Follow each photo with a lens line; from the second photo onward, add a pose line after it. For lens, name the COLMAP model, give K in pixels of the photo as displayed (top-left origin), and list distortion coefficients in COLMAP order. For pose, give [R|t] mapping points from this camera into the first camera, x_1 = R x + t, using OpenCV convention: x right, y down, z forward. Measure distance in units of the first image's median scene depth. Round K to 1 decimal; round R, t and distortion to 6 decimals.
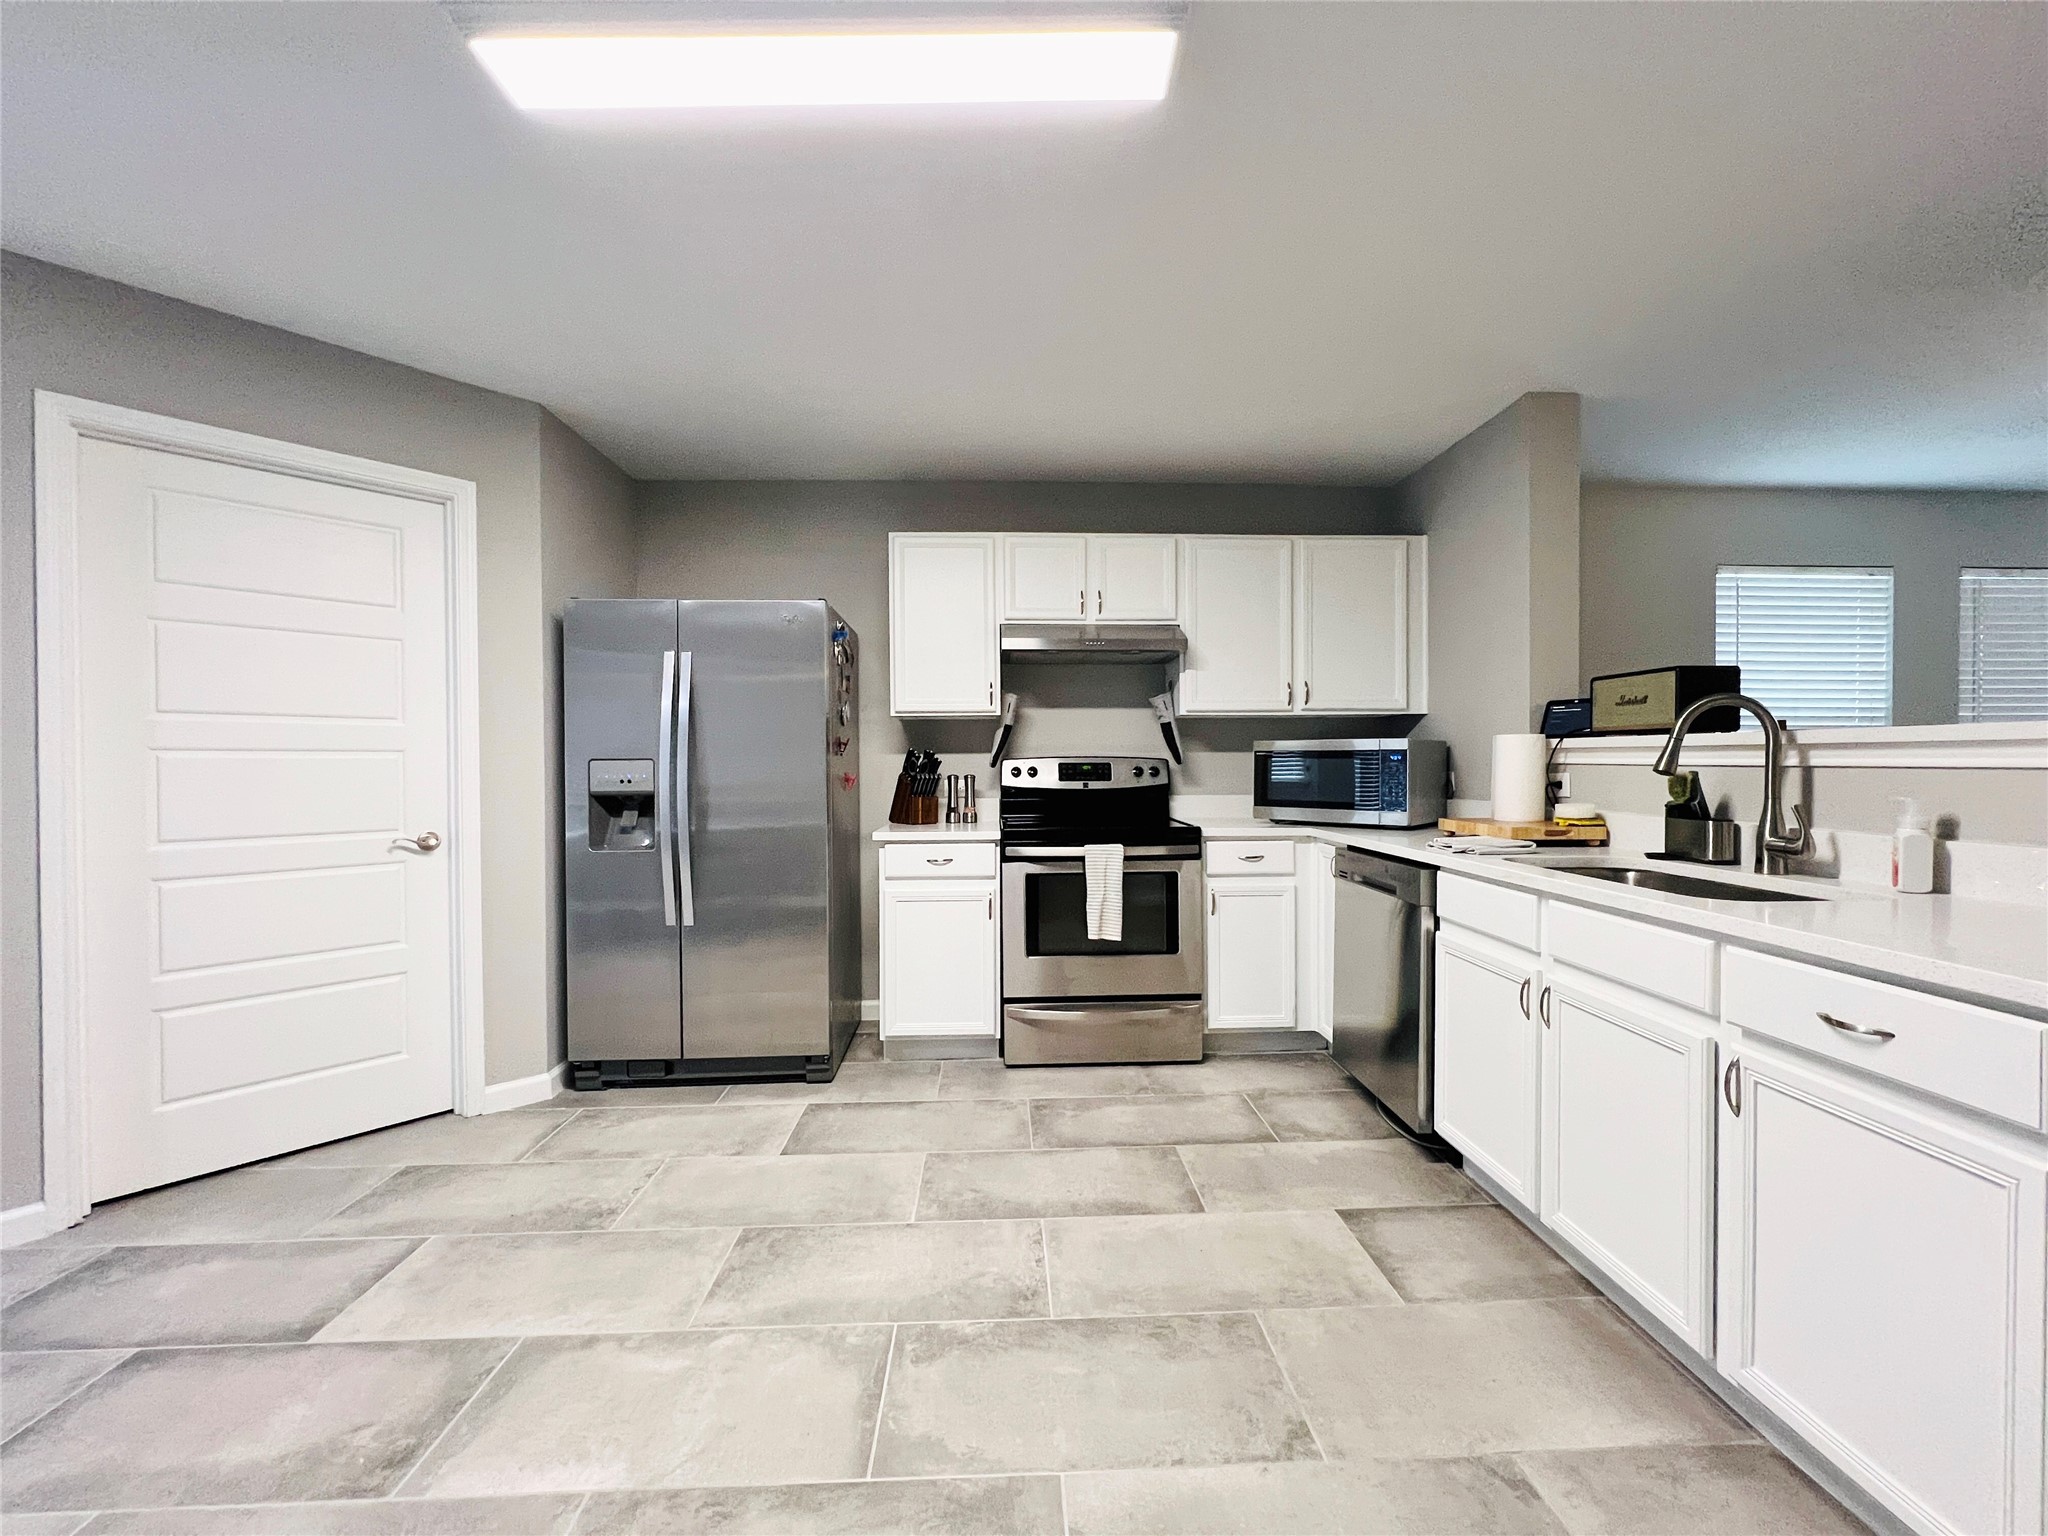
lens RADIAL K [[822.4, 0, 1030.9], [0, 822.4, 771.5], [0, 0, 1]] dist [-0.003223, 0.001313]
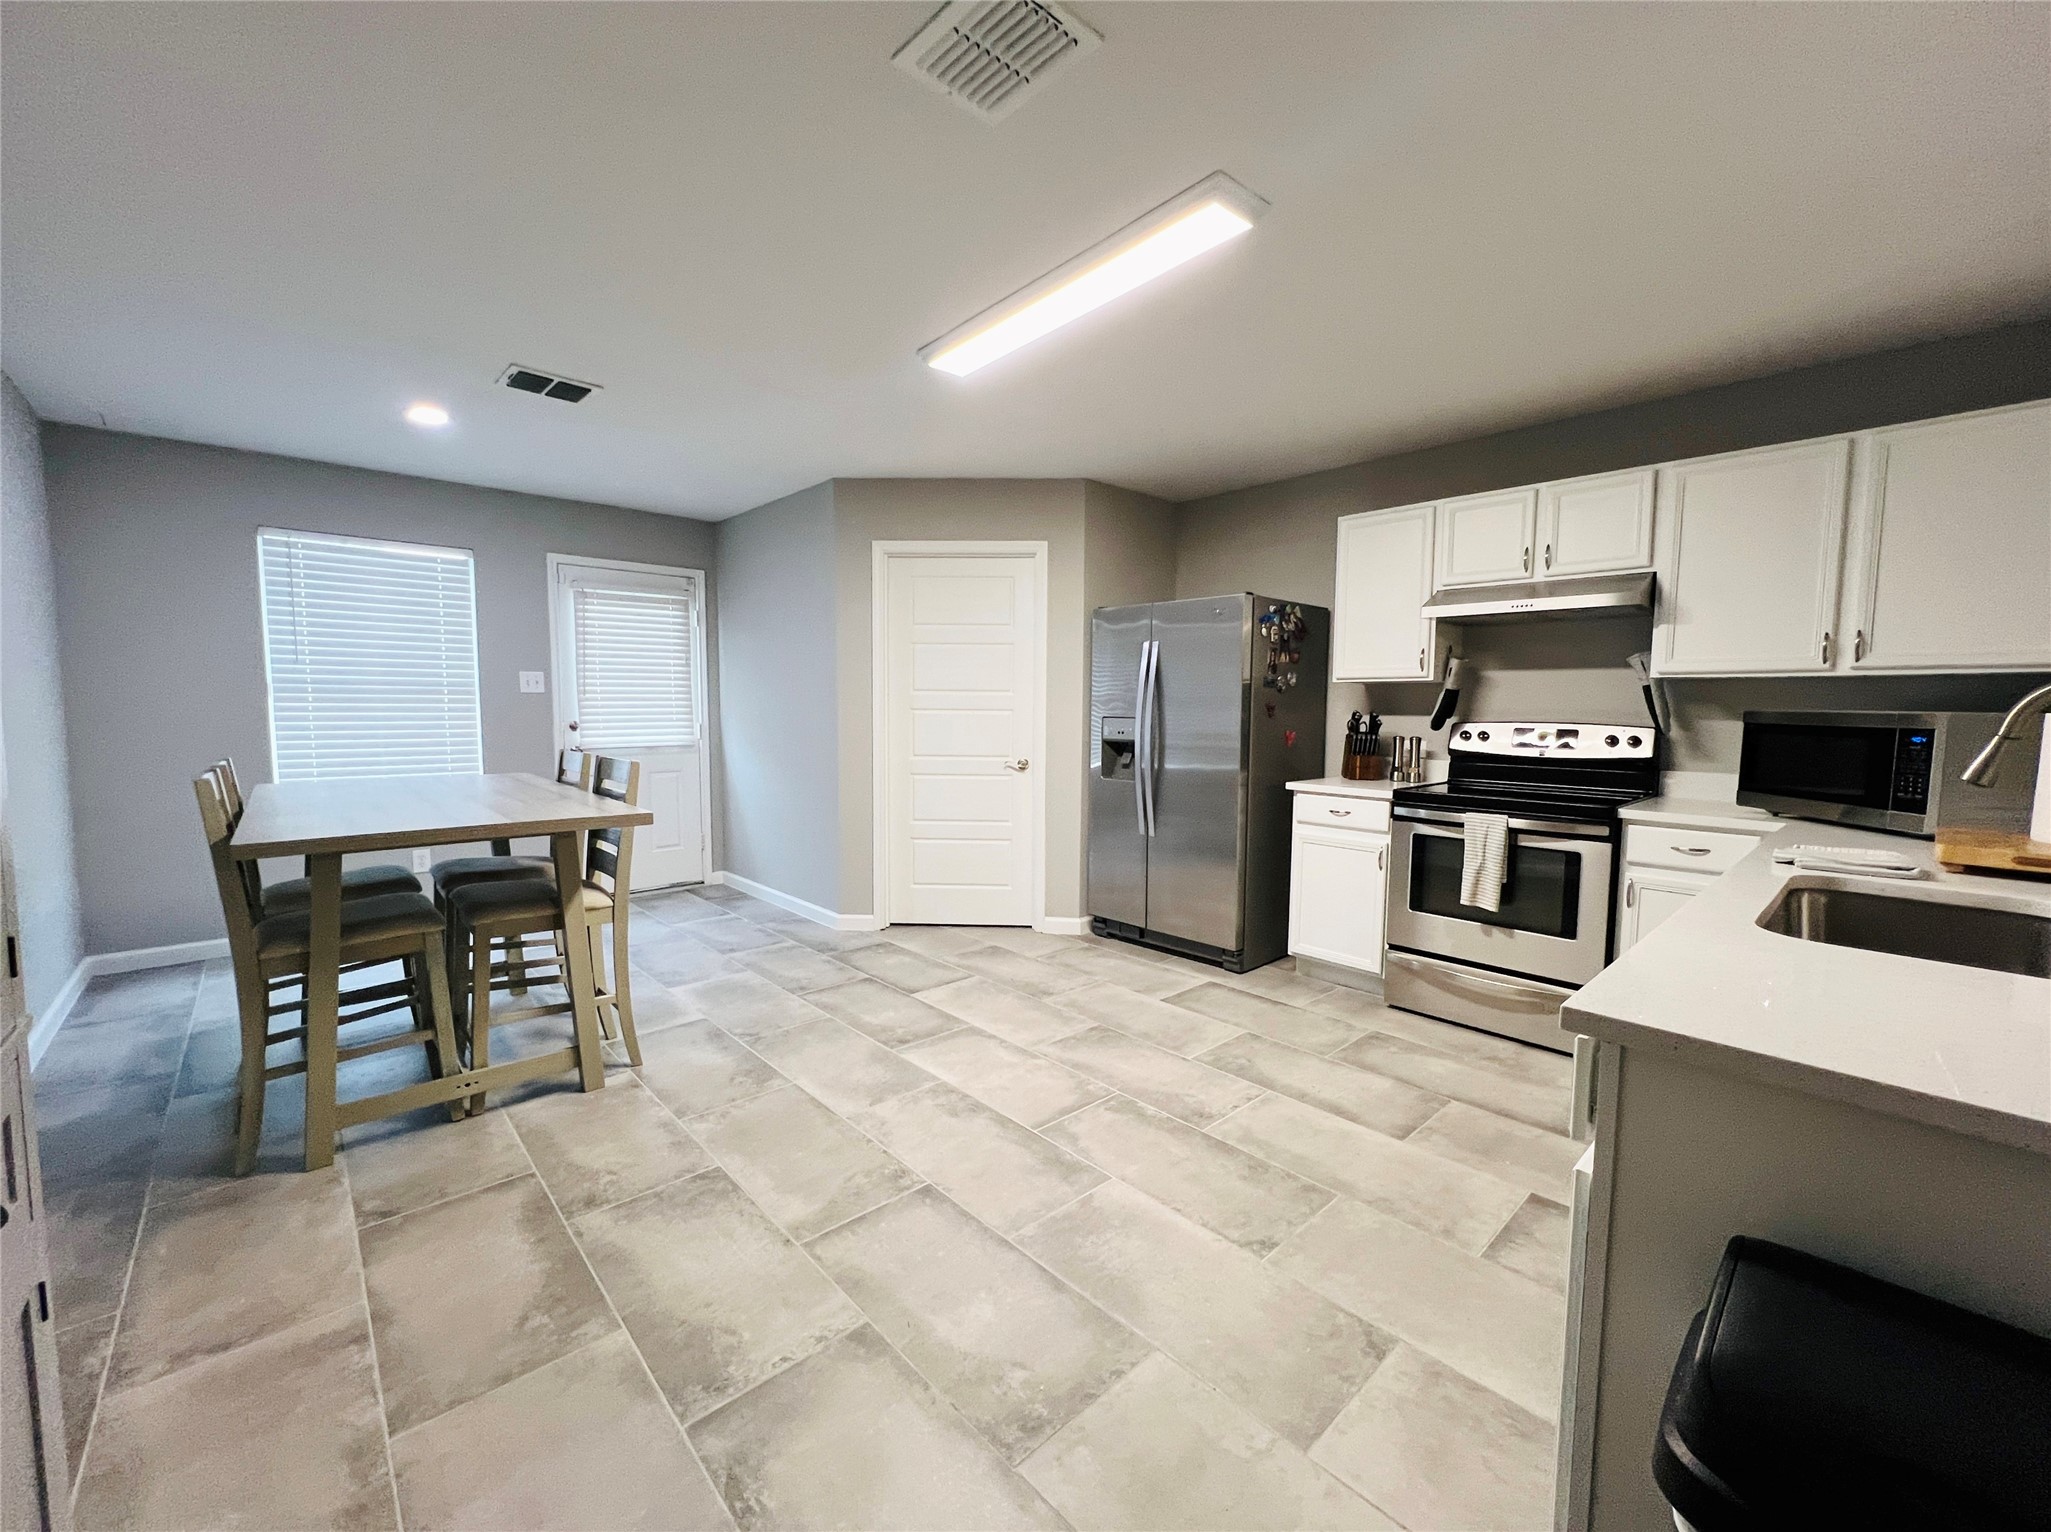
lens RADIAL K [[823.6, 0, 1032.4], [0, 823.6, 773.2], [0, 0, 1]] dist [-0.003223, 0.001313]
pose [[0.647371, 0.074772, -0.758498, 0.606664], [-0.021272, 0.996561, 0.080085, -0.035065], [0.761878, -0.035710, 0.646736, -0.077225]]
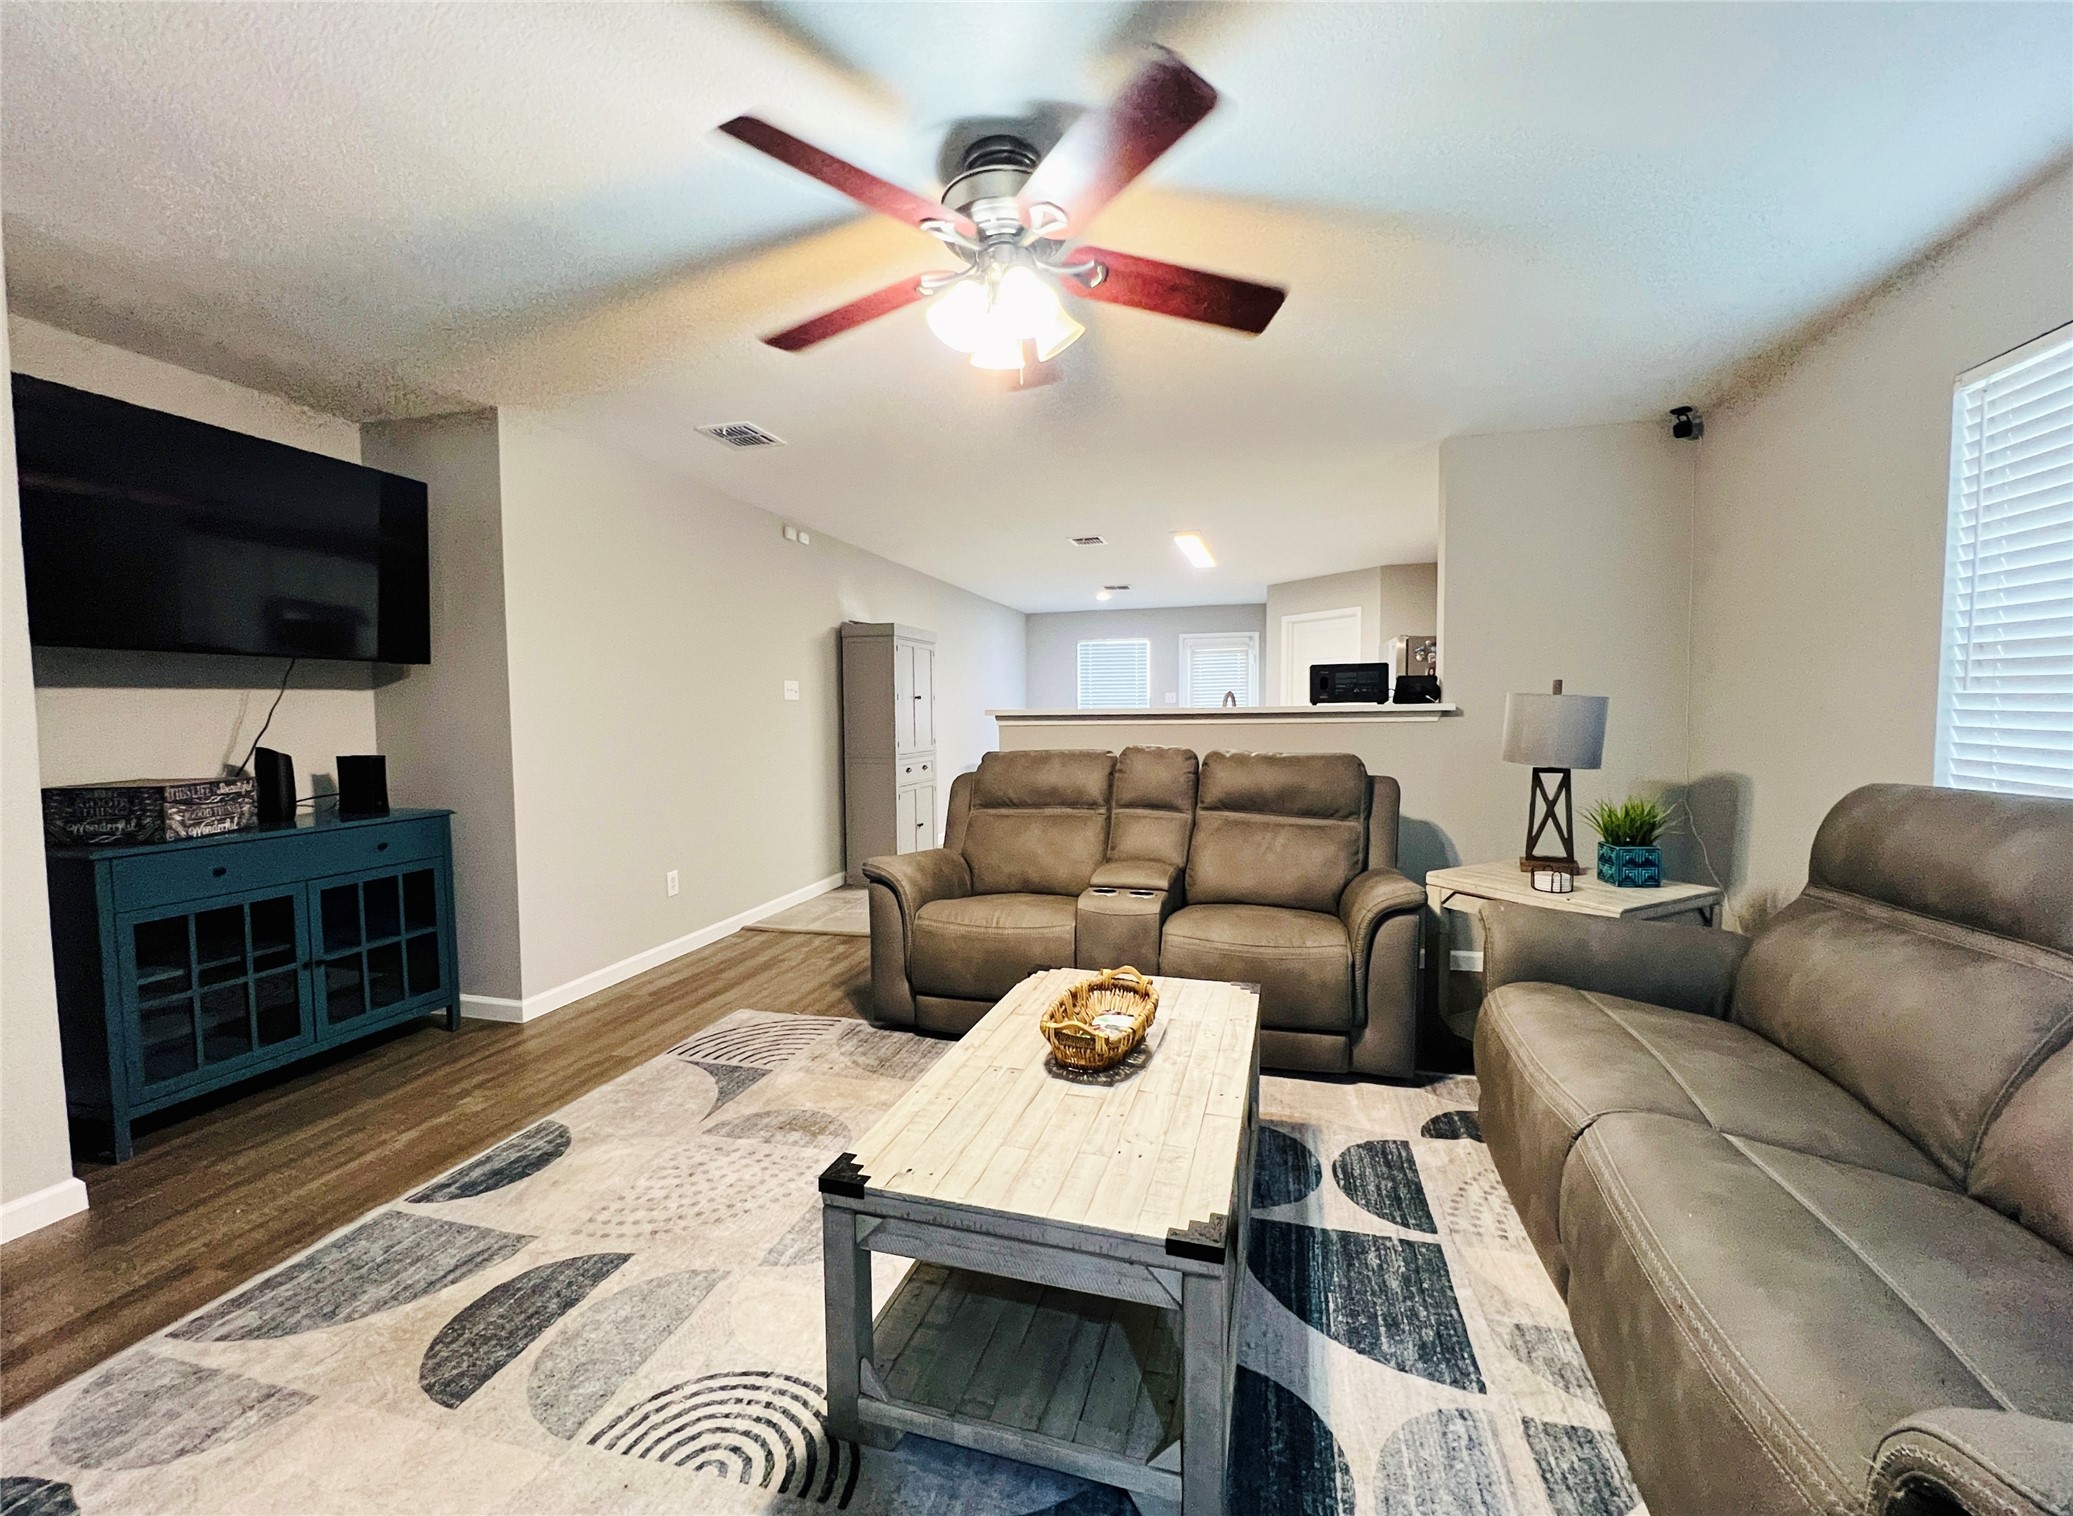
lens RADIAL K [[854.2, 0, 1040.7], [0, 854.2, 759.3], [0, 0, 1]] dist [0.003239, 0.000715]
pose [[-0.294647, 0.063364, -0.953503, 2.551181], [-0.001263, 0.997773, 0.066696, -0.045966], [0.955605, 0.020856, -0.293910, 0.924726]]
